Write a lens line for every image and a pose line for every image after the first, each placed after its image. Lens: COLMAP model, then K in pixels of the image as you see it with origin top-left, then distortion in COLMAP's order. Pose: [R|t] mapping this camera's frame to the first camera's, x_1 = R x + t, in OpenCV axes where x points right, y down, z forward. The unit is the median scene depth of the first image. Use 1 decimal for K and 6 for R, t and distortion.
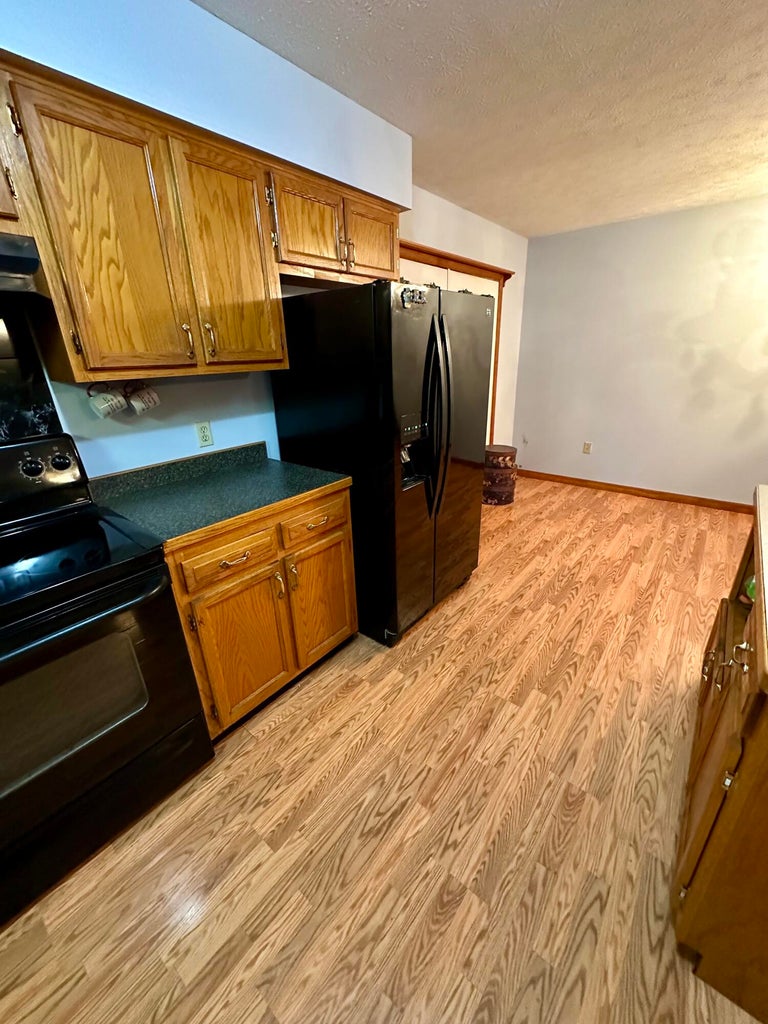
lens RADIAL K [[409.9, 0, 379.3], [0, 409.9, 514.3], [0, 0, 1]] dist [-0.002276, -0.000118]
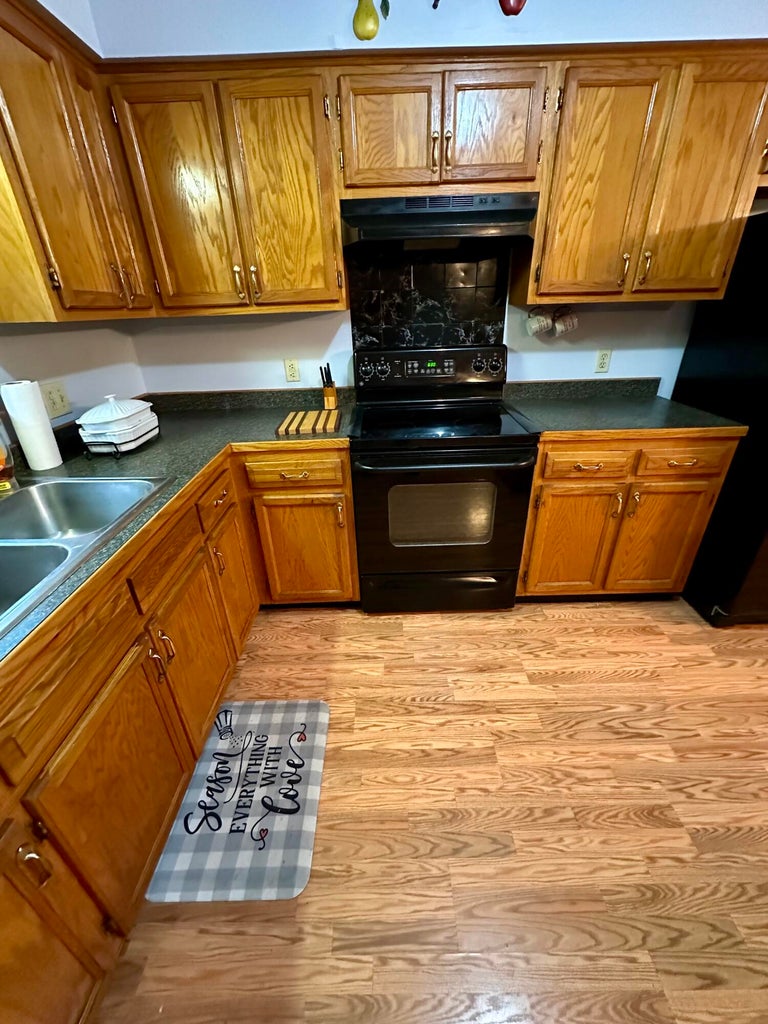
lens RADIAL K [[404.8, 0, 387.3], [0, 404.8, 514.7], [0, 0, 1]] dist [-0.001813, 0.000100]
pose [[0.646270, 0.364421, -0.670472, 0.102223], [-0.275949, 0.930752, 0.239903, 0.113377], [0.711468, 0.029974, 0.702079, -0.217397]]
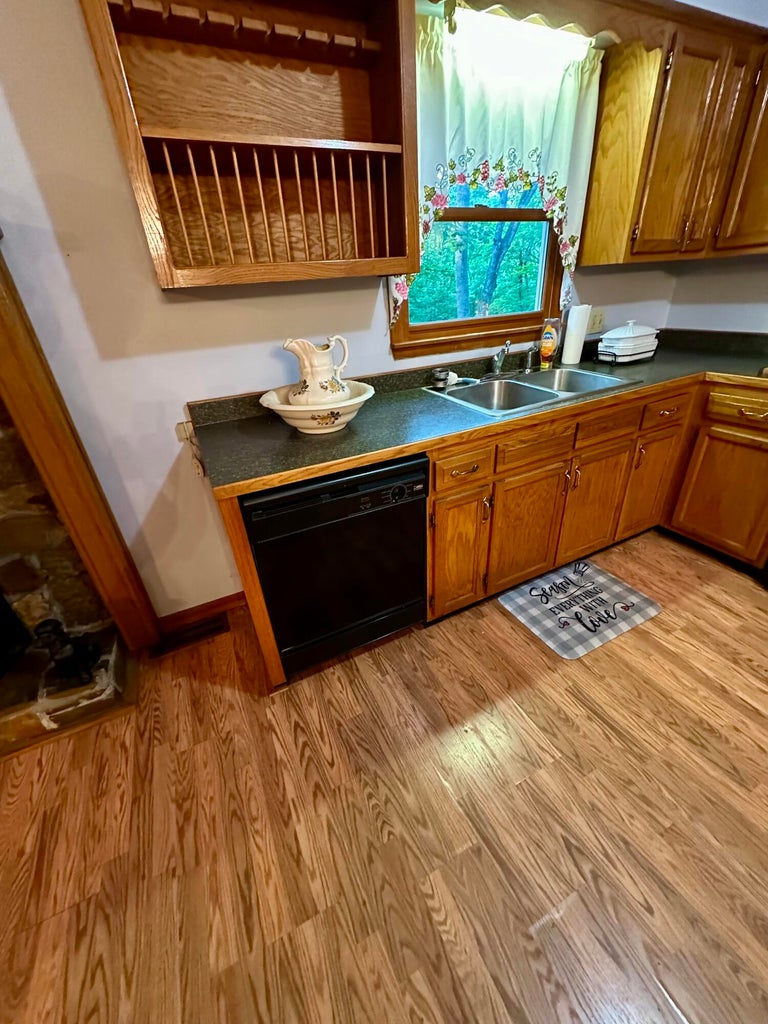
lens RADIAL K [[456.5, 0, 371.3], [0, 456.5, 536.6], [0, 0, 1]] dist [-0.000676, 0.000053]
pose [[-0.396241, 0.486170, -0.778866, 0.771310], [-0.264774, 0.751757, 0.603950, 0.119901], [0.879141, 0.445533, -0.169152, -0.196769]]
